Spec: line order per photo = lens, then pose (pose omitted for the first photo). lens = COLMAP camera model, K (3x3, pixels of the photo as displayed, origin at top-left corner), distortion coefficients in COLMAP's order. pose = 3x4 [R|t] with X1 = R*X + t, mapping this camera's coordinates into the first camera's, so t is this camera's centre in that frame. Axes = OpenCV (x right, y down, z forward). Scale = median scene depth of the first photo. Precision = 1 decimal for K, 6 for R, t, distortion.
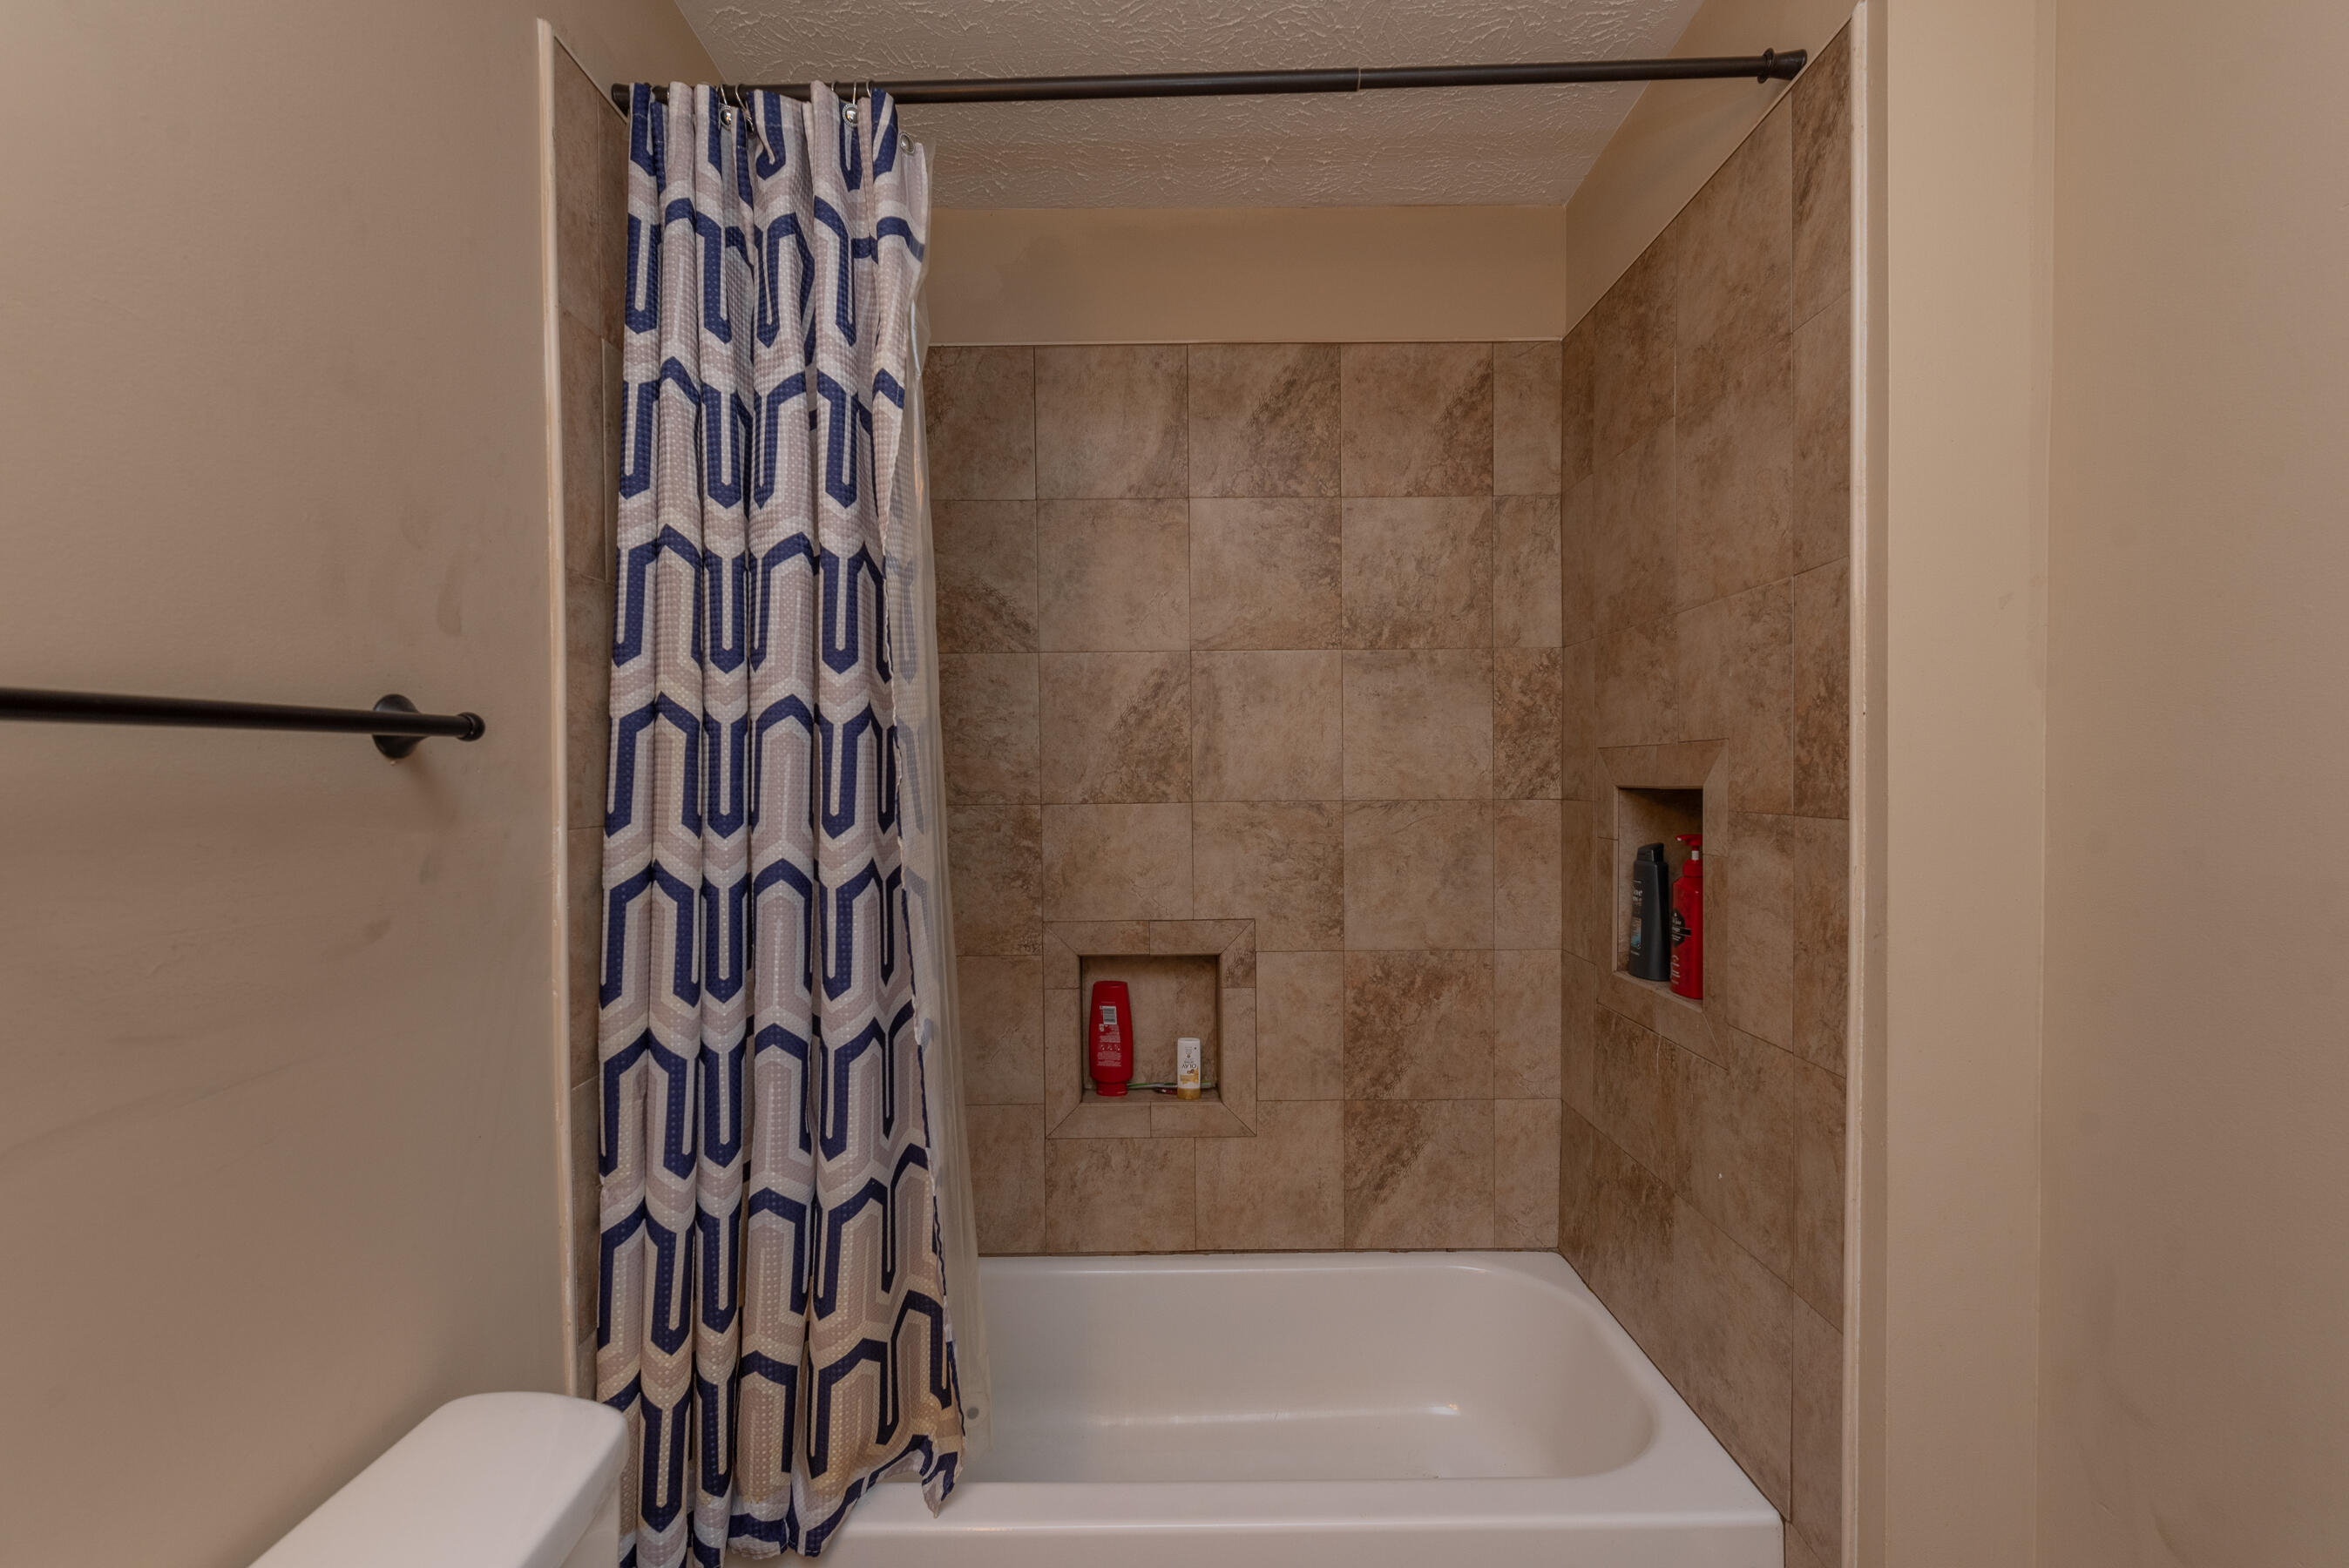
lens RADIAL K [[1011.6, 0, 1171.6], [0, 1011.6, 767.4], [0, 0, 1]] dist [0.001189, 0.000136]
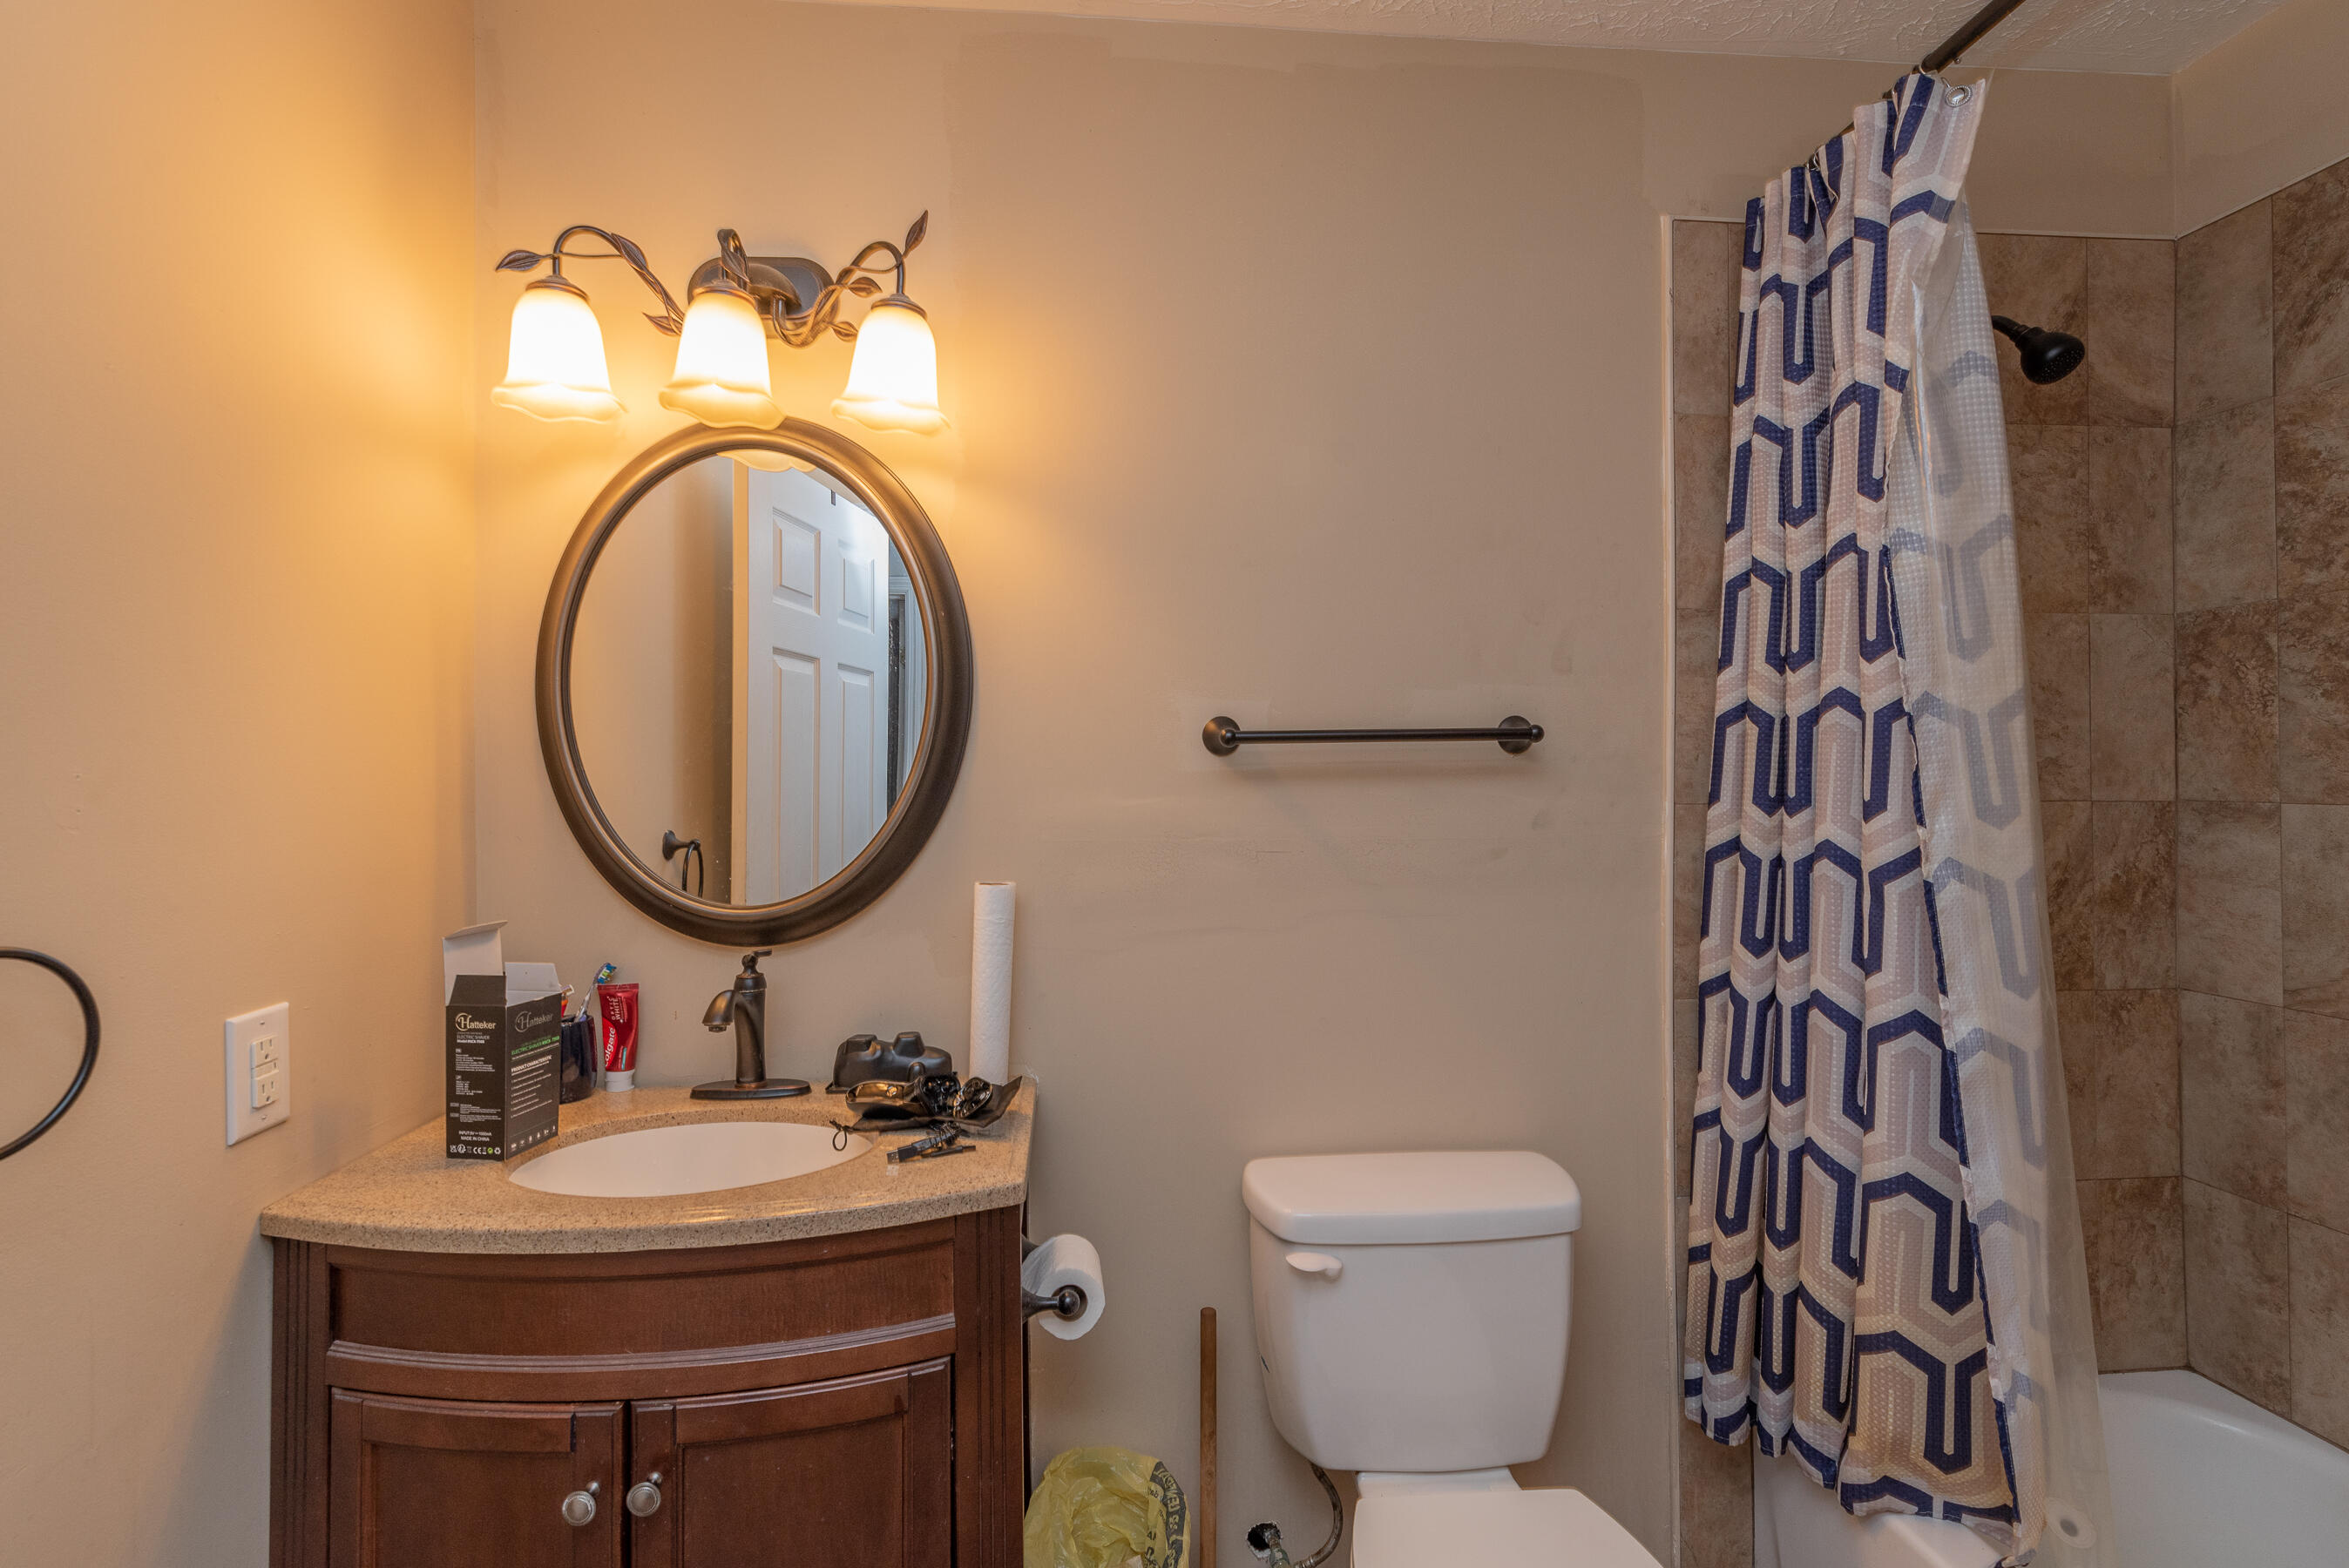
lens RADIAL K [[1011.6, 0, 1171.6], [0, 1011.6, 767.4], [0, 0, 1]] dist [0.001189, 0.000136]
pose [[0.096845, -0.001826, -0.995298, 0.636975], [0.003889, 0.999991, -0.001457, 0.010152], [0.995292, -0.003730, 0.096851, 0.190060]]
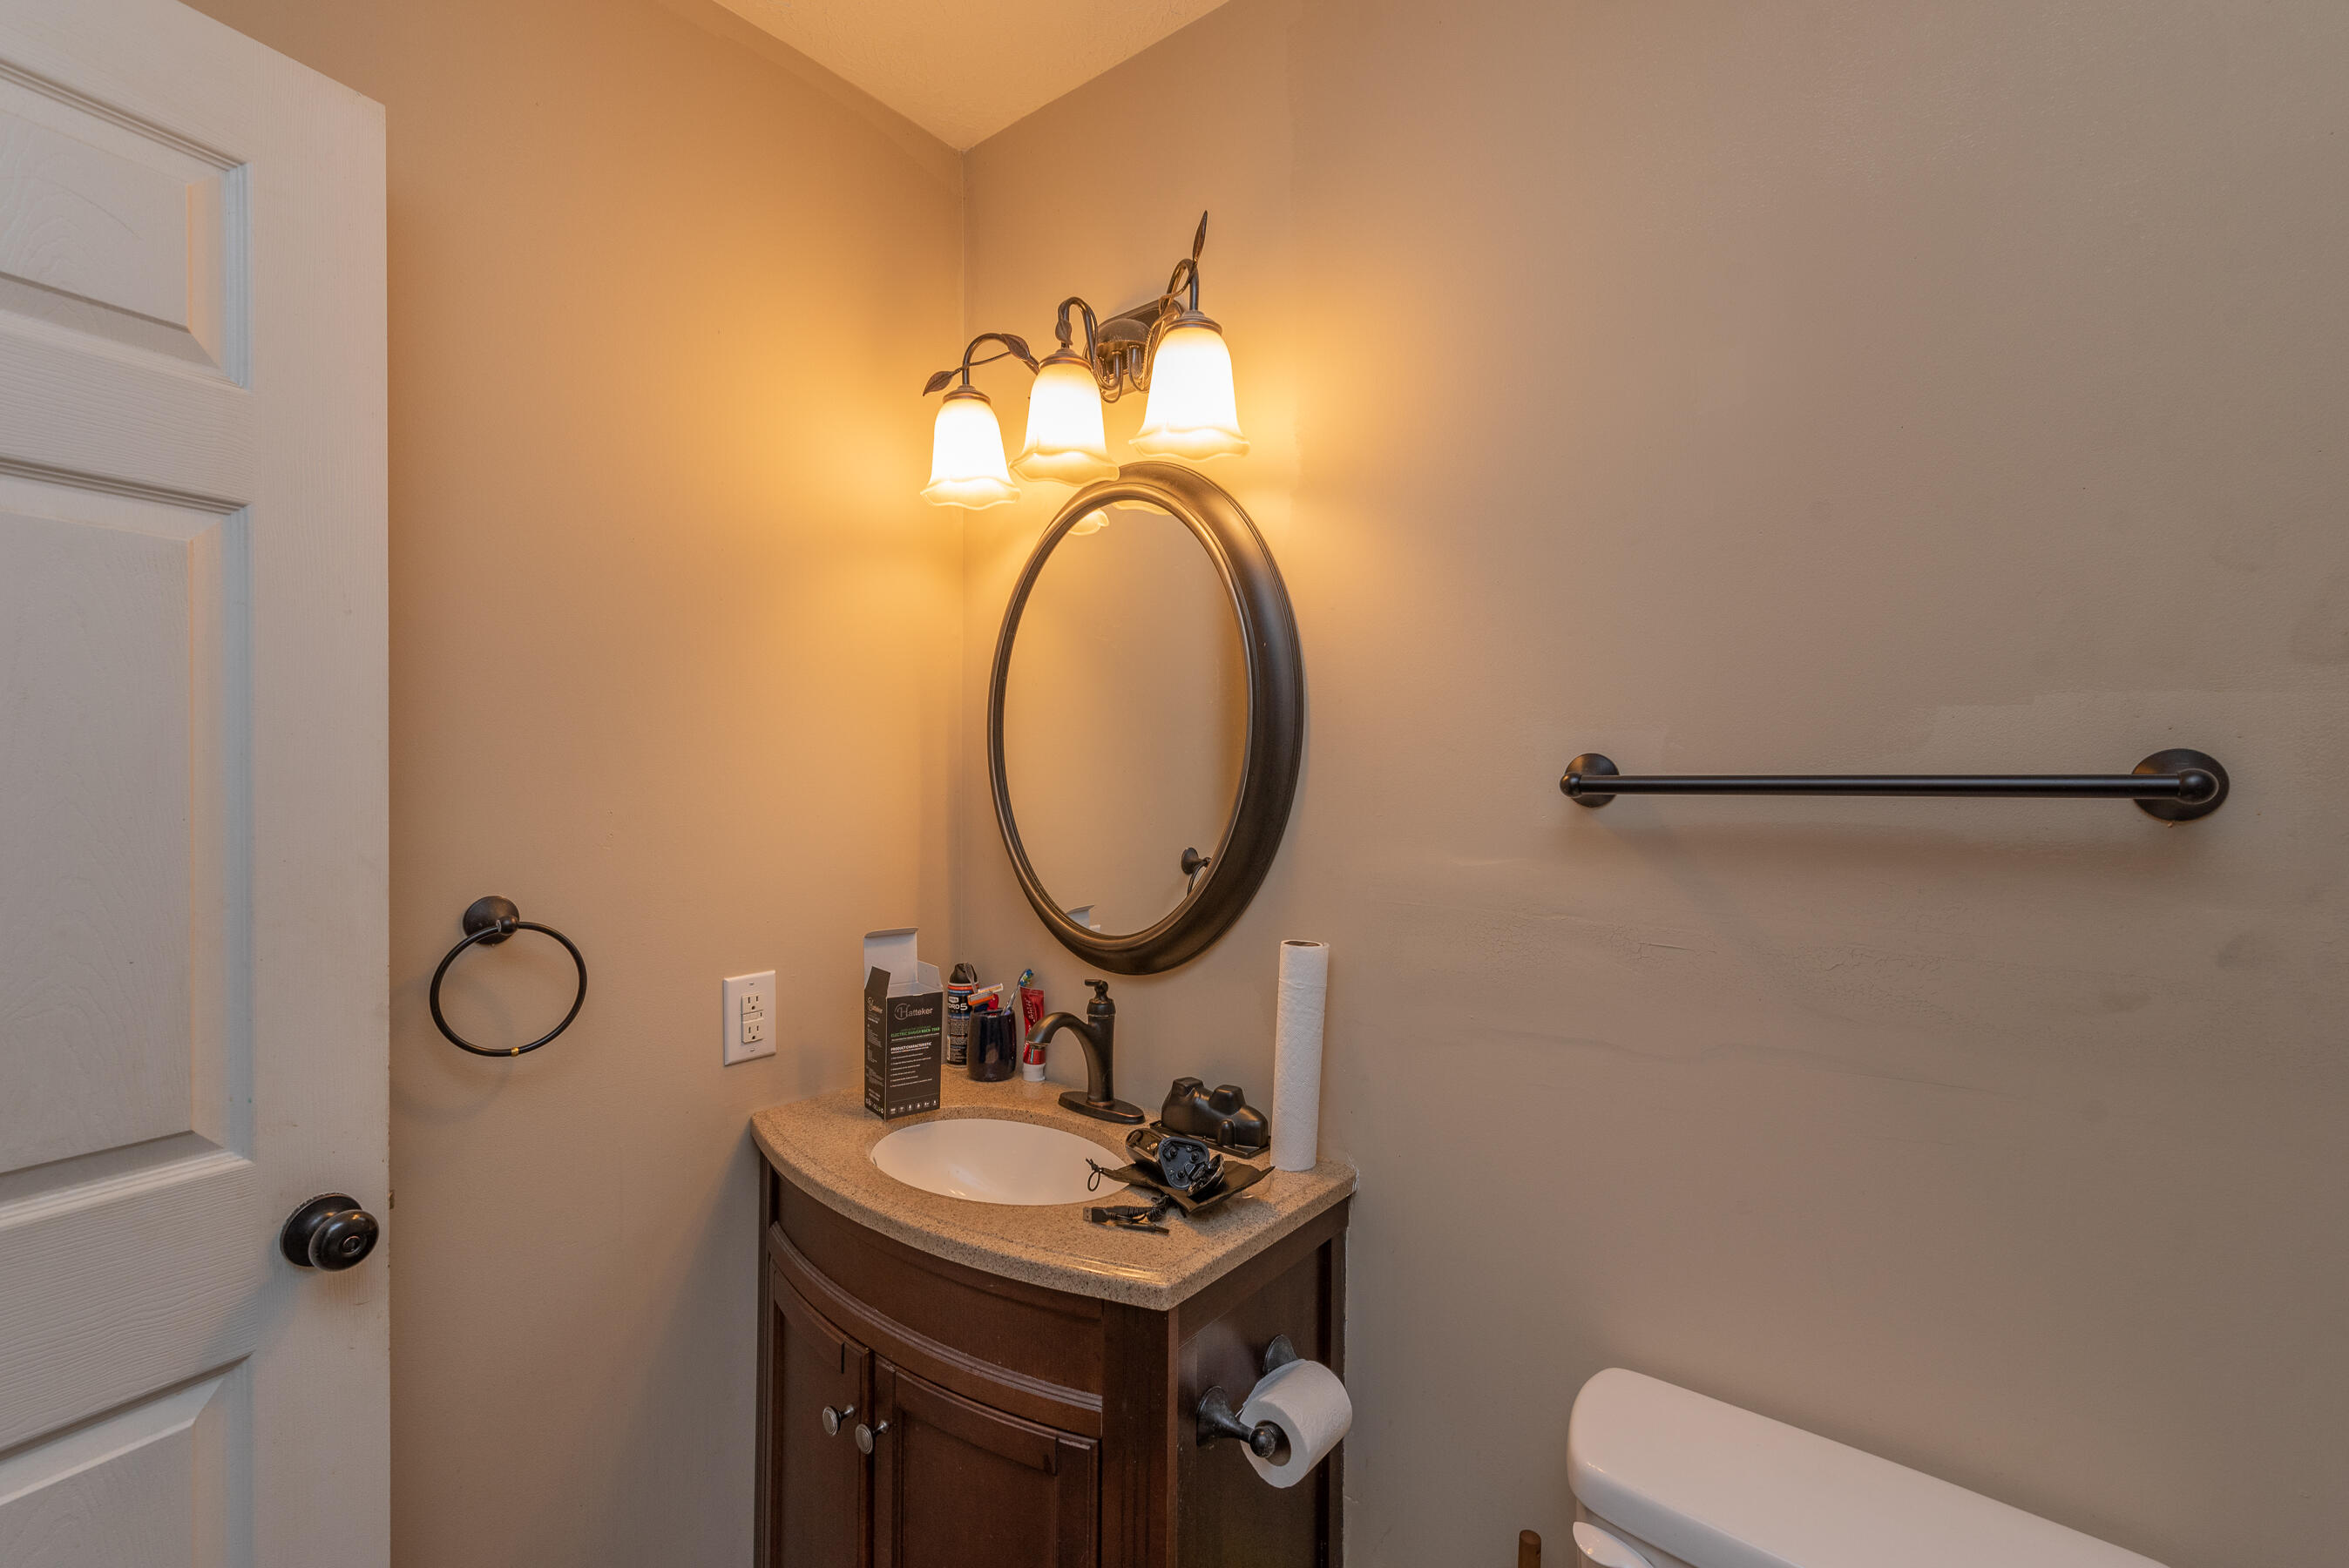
lens RADIAL K [[1018.9, 0, 1171.0], [0, 1018.9, 794.3], [0, 0, 1]] dist [0.001460, 0.000172]
pose [[-0.612645, 0.015200, -0.790212, 0.378047], [-0.009882, 0.999590, 0.026889, -0.038398], [0.790296, 0.024282, -0.612243, 0.617281]]
